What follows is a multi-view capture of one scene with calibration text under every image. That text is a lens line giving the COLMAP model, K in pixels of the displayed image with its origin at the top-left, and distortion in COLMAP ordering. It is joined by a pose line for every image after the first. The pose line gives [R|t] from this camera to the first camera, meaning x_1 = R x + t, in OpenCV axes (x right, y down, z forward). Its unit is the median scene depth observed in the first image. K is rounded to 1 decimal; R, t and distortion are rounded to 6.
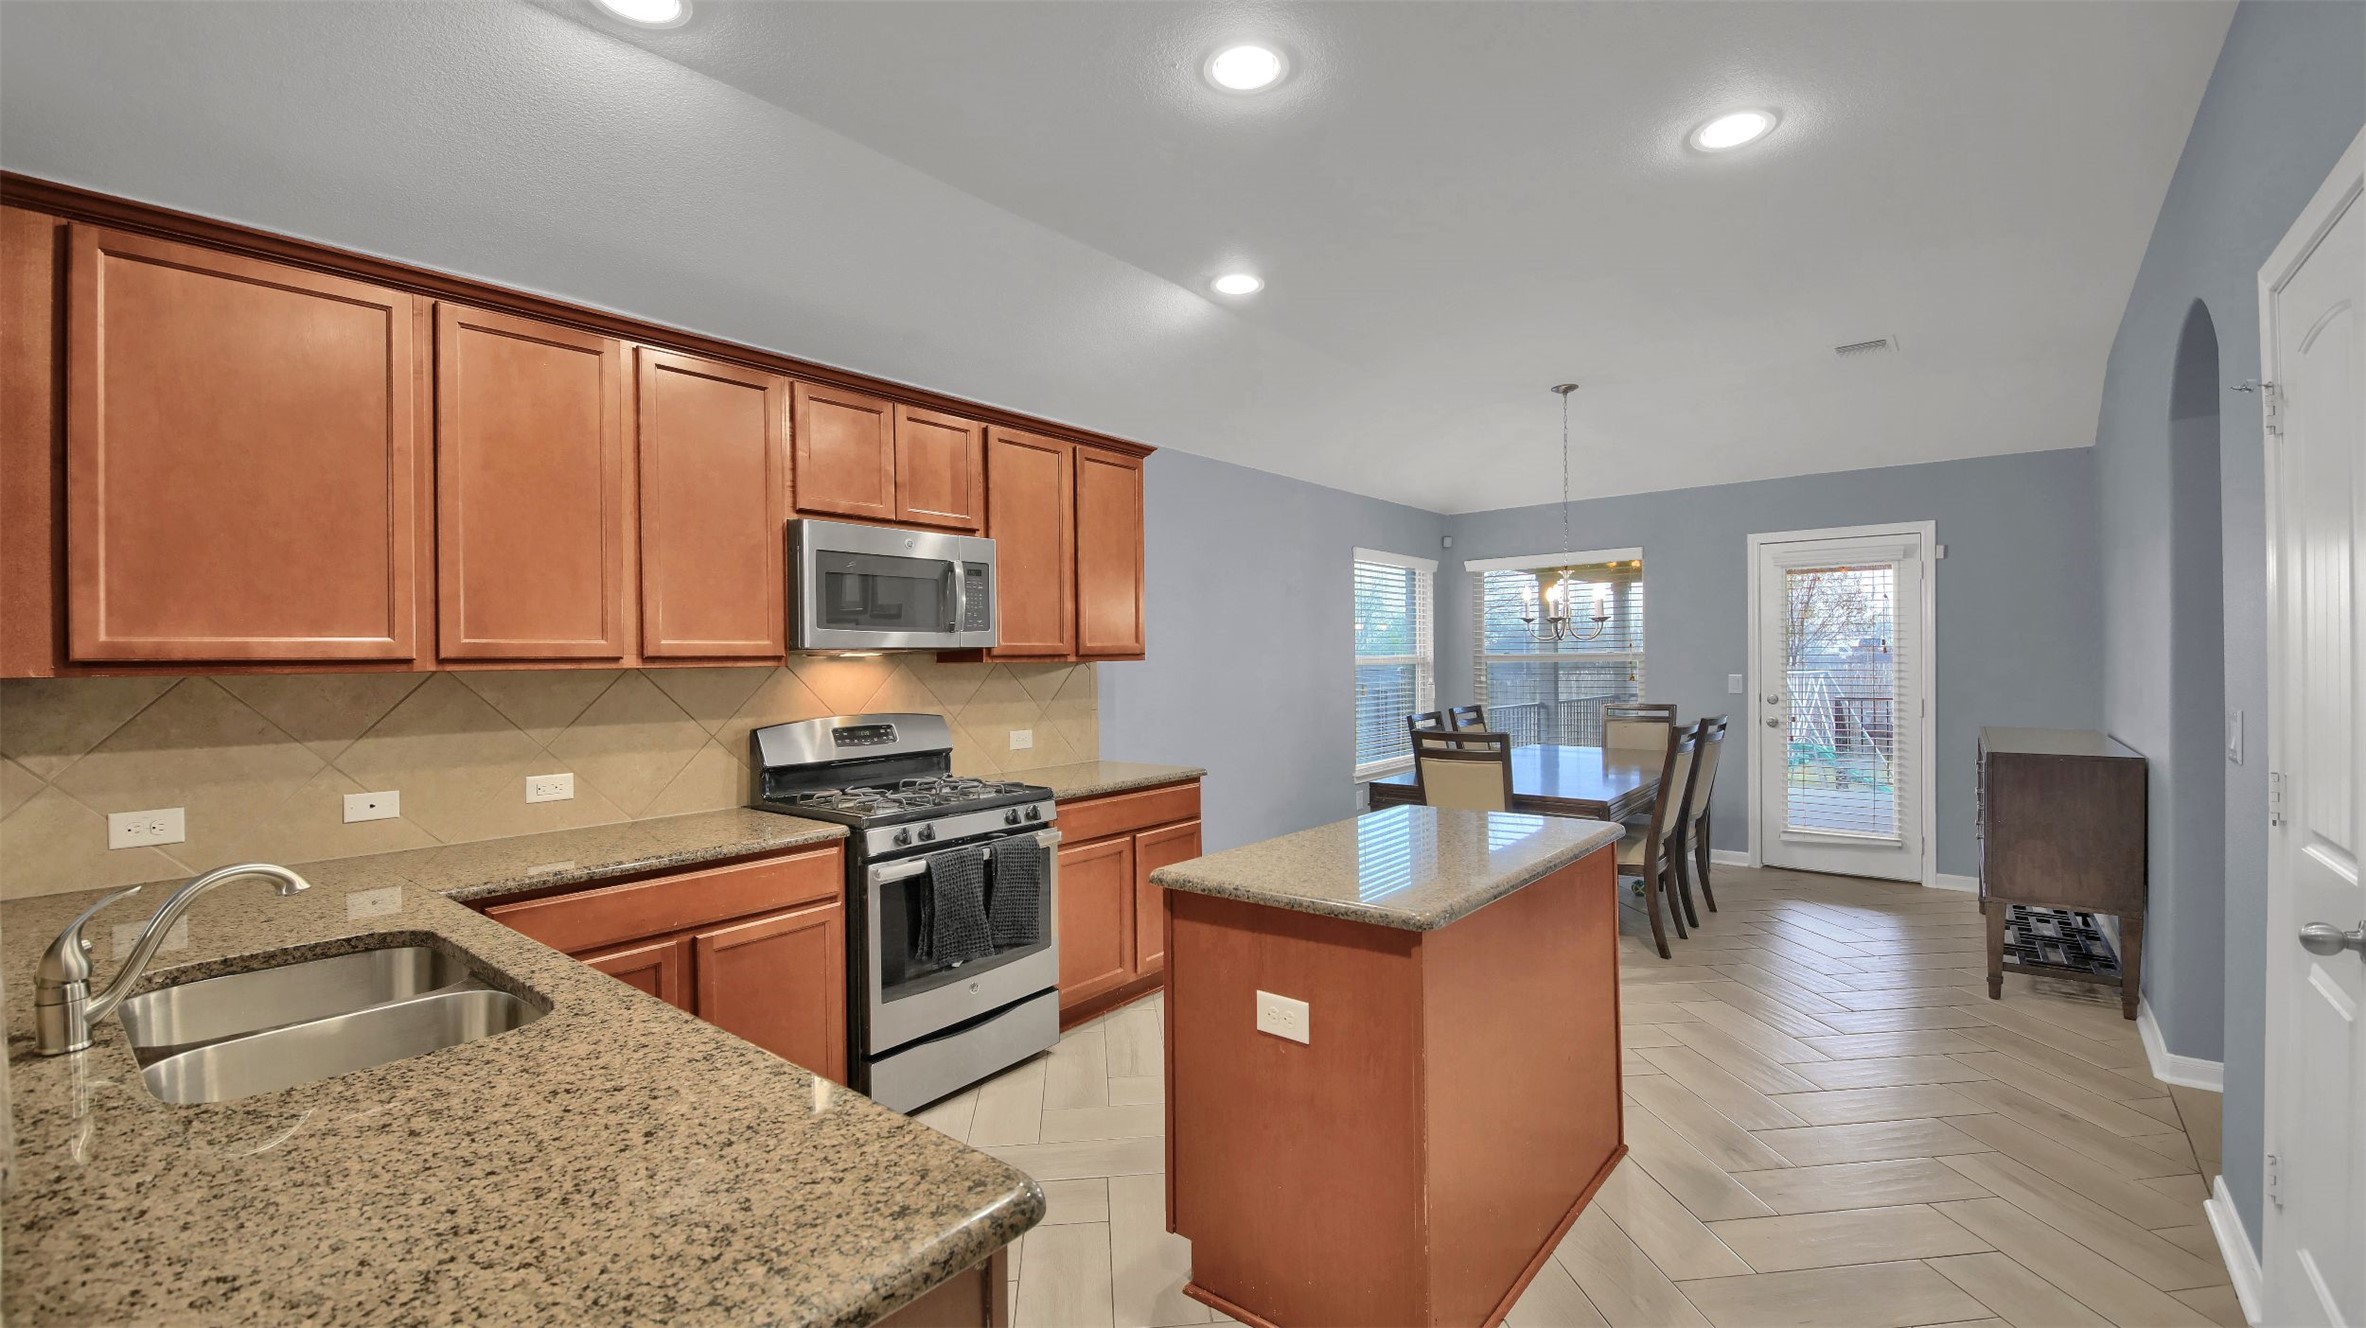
lens RADIAL K [[964.0, 0, 1176.0], [0, 964.0, 658.7], [0, 0, 1]] dist [-0.015590, -0.000106]
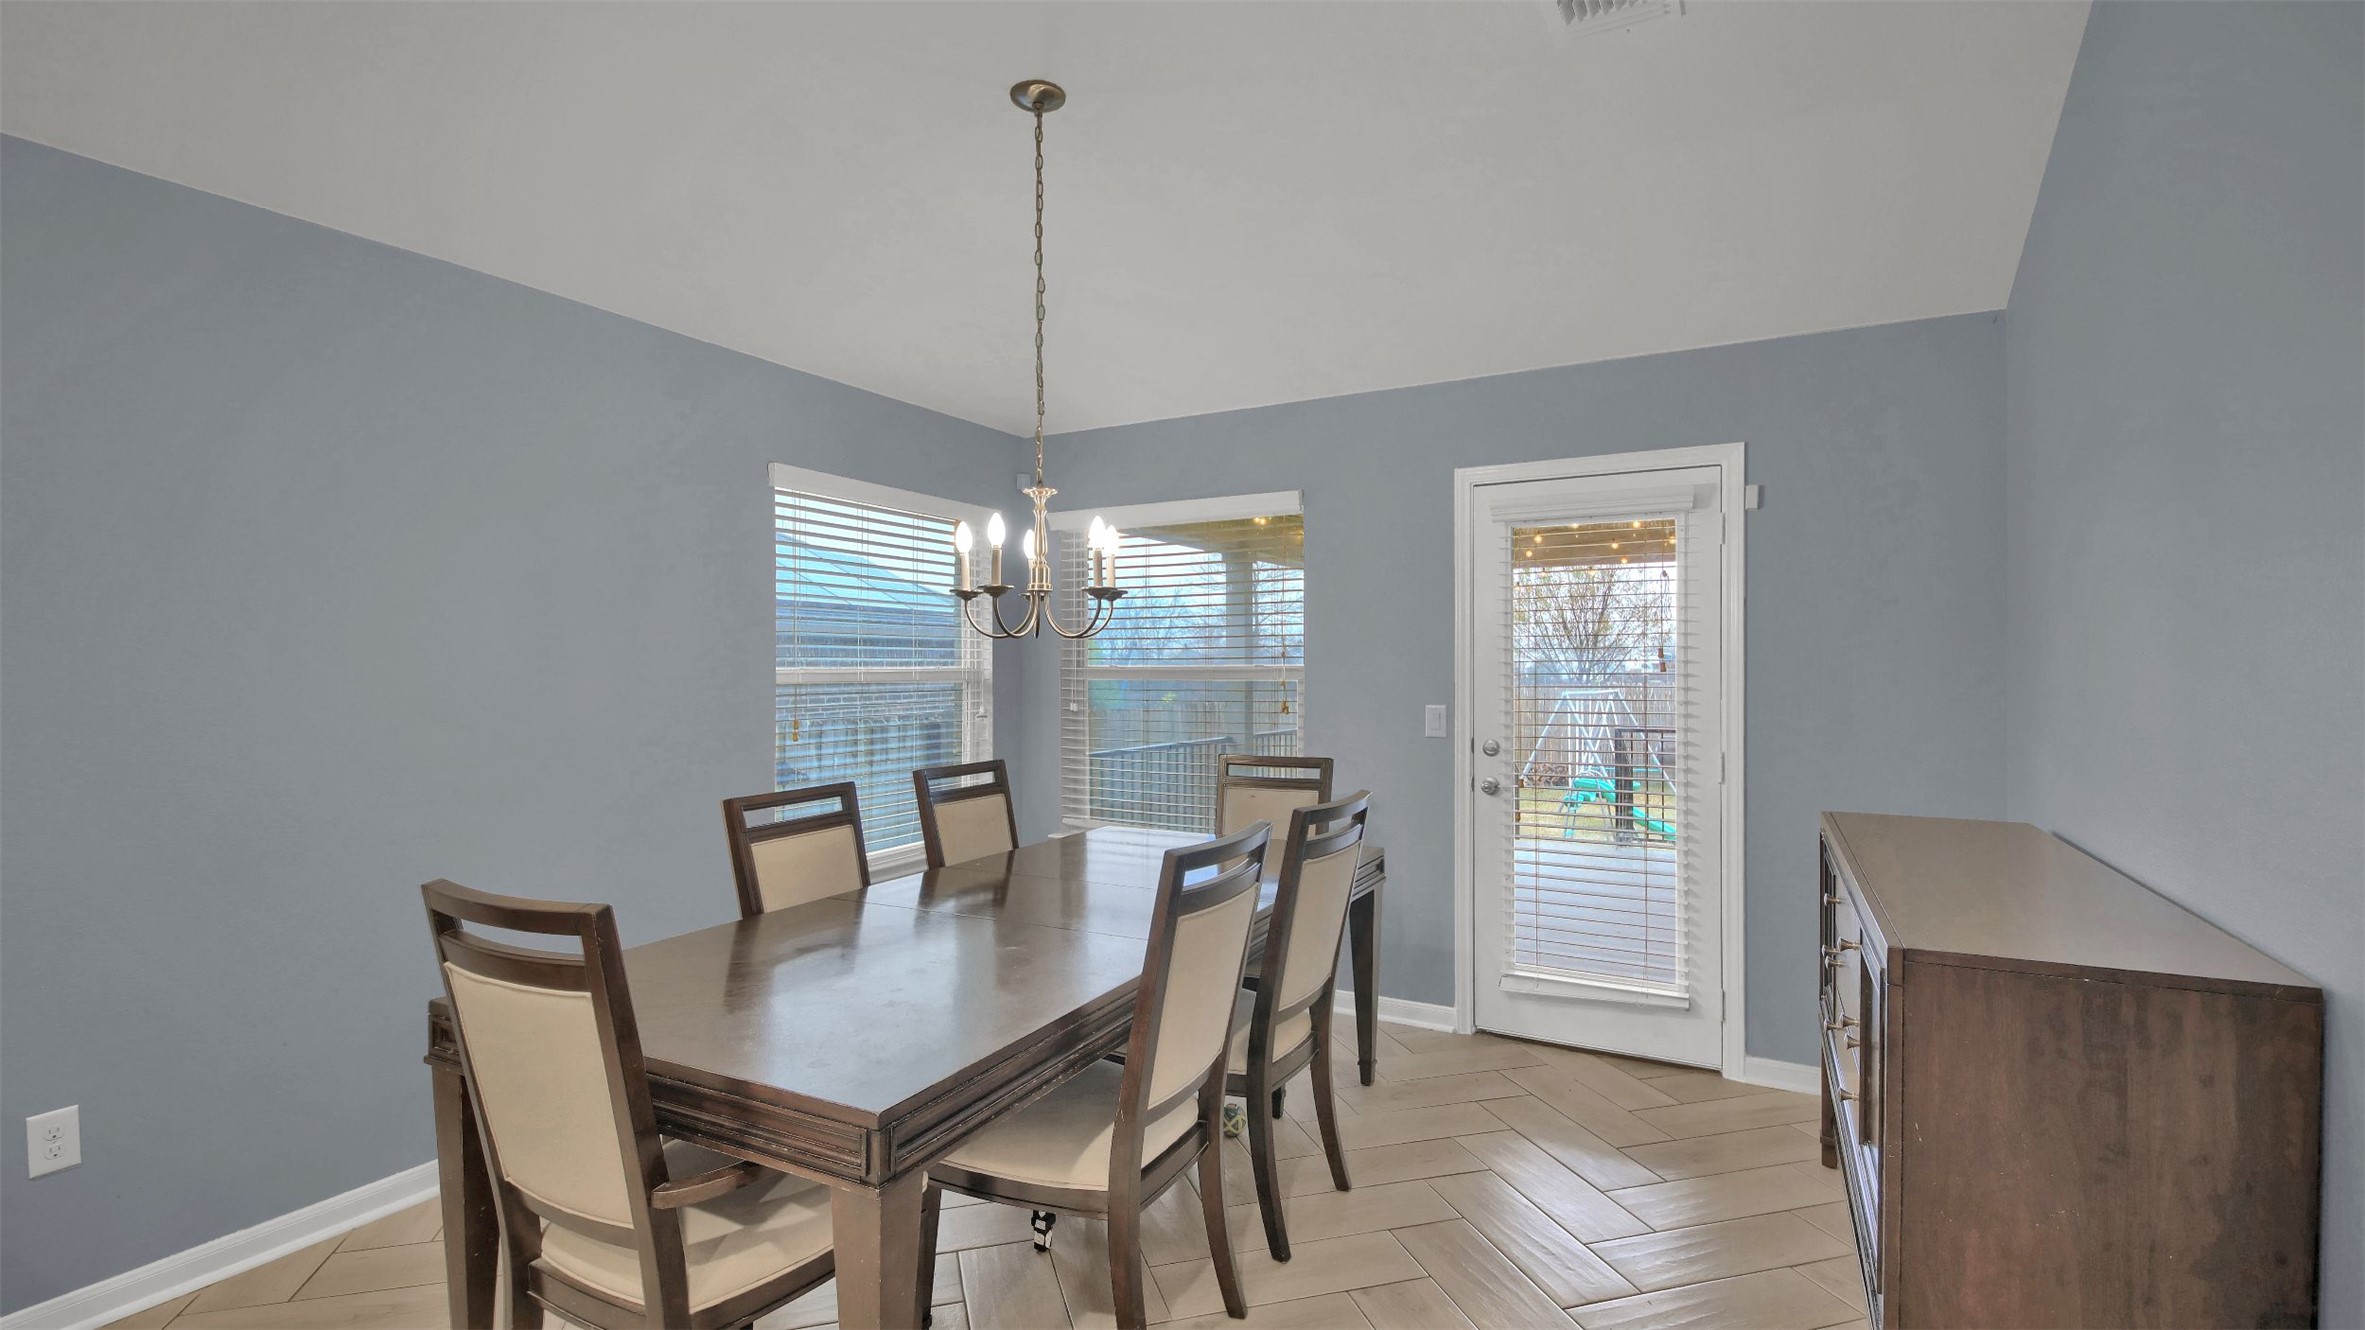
lens RADIAL K [[1038.6, 0, 1183.4], [0, 1038.6, 658.0], [0, 0, 1]] dist [0.015773, -0.000163]
pose [[0.982033, 0.012665, 0.188286, 0.341380], [-0.010808, 0.999882, -0.010888, -0.004583], [-0.188402, 0.008657, 0.982054, 0.439784]]
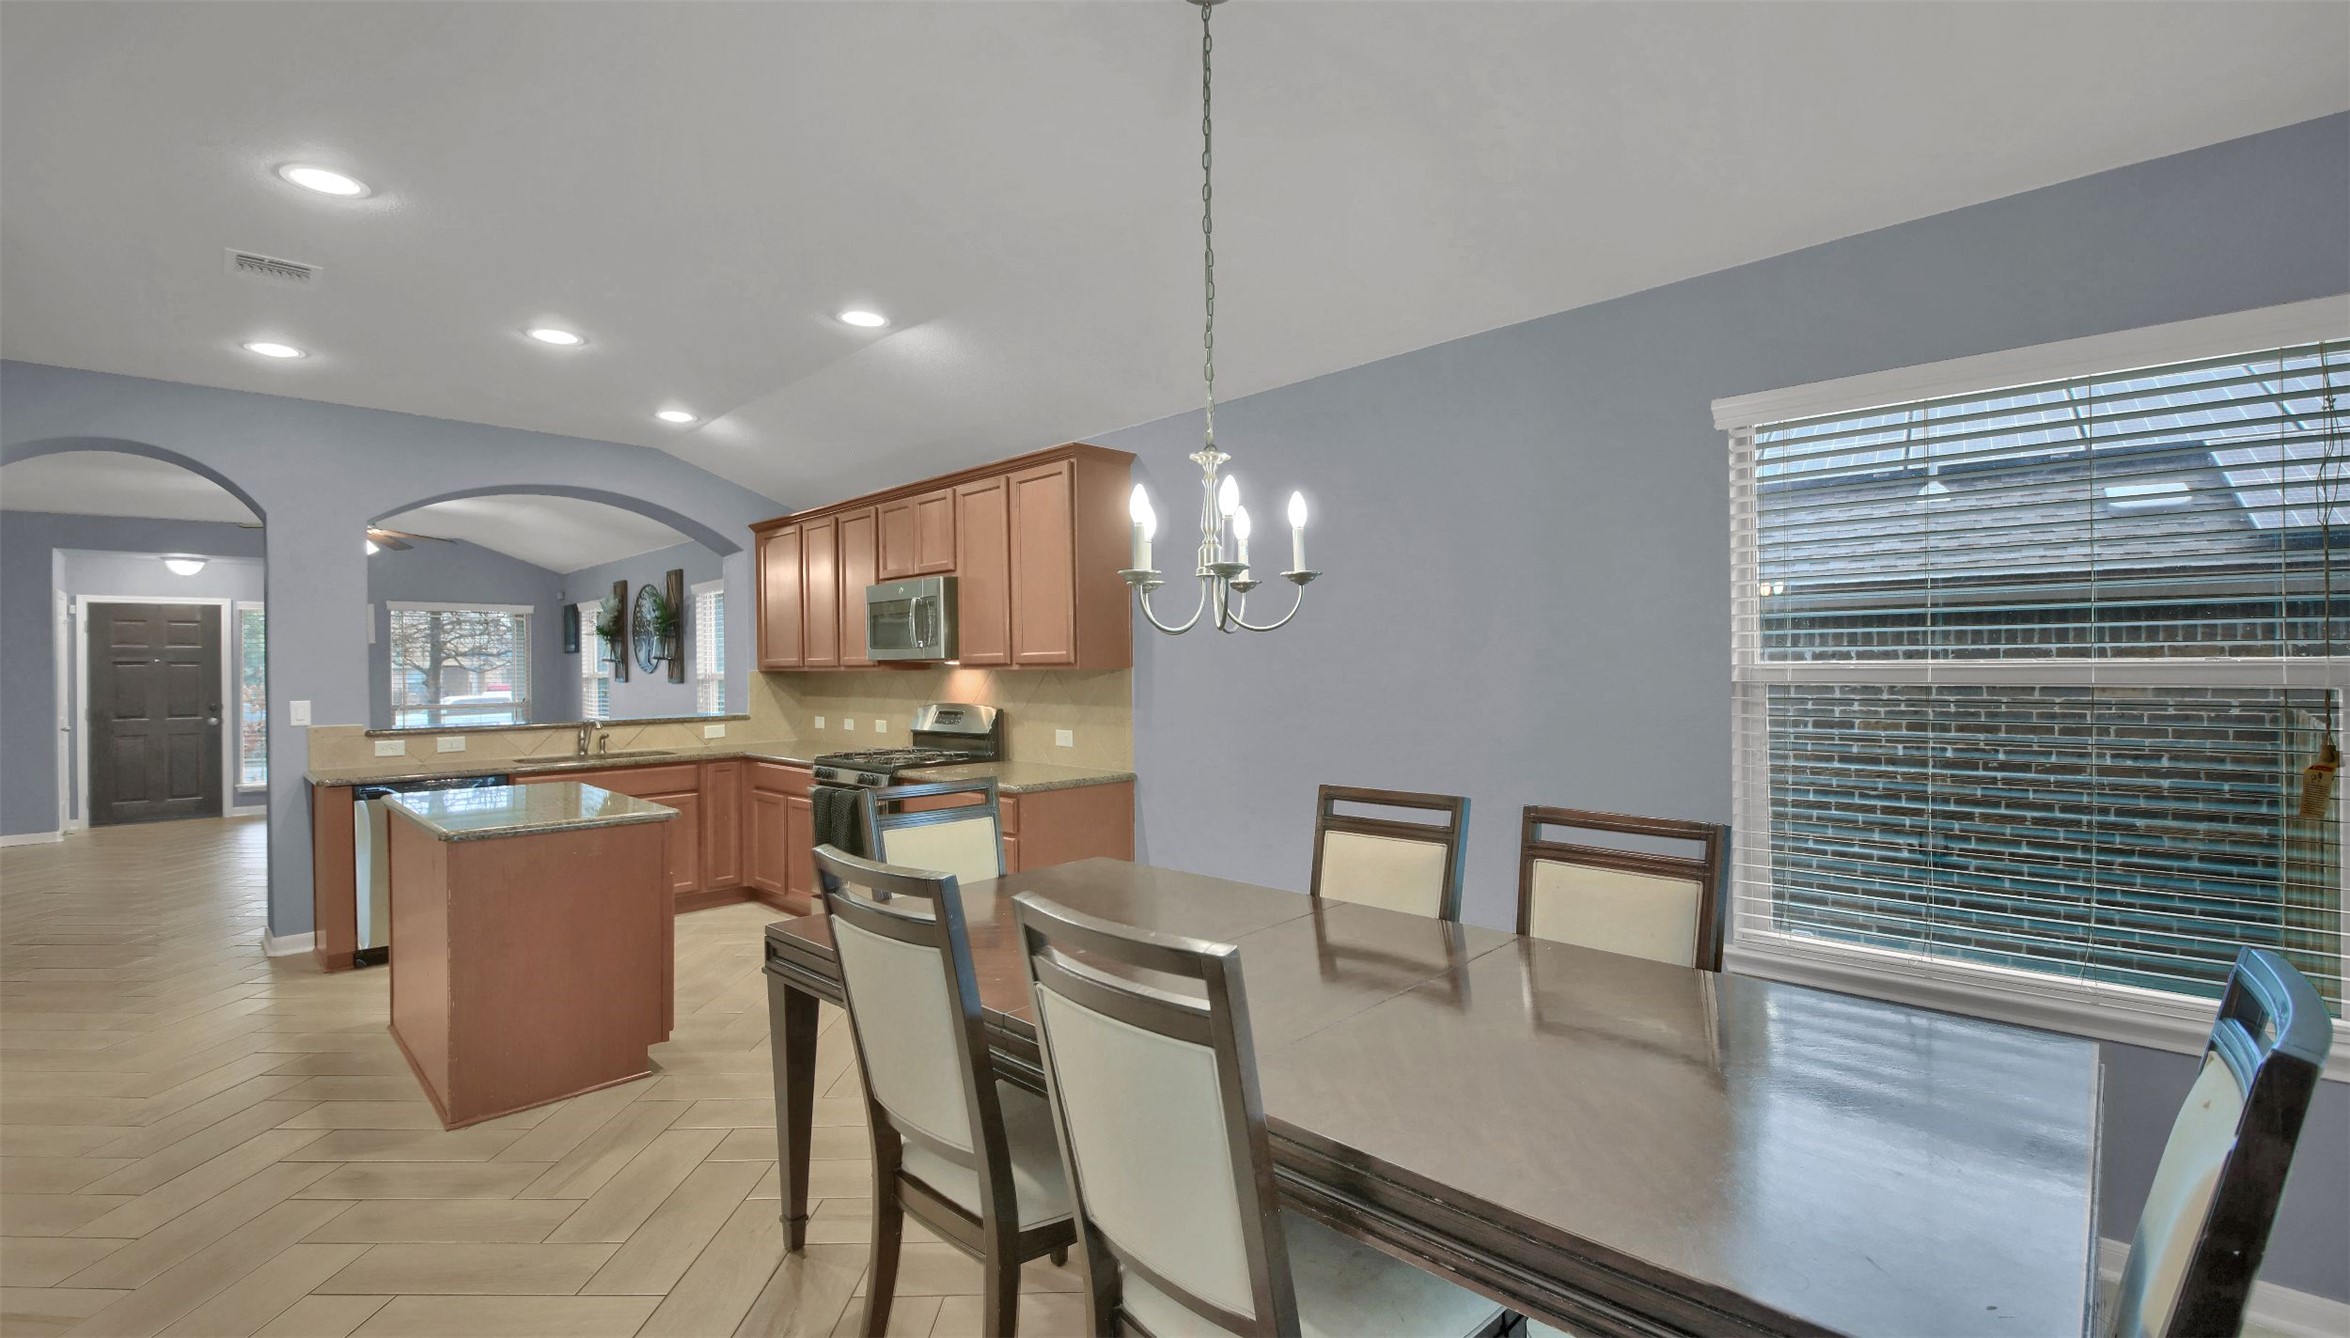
lens RADIAL K [[979.0, 0, 1173.3], [0, 979.0, 666.3], [0, 0, 1]] dist [-0.001801, -0.011244]
pose [[-0.087570, 0.015595, -0.996036, 0.688600], [0.010458, 0.999837, 0.014735, -0.010704], [0.996103, -0.009126, -0.087719, 0.878885]]
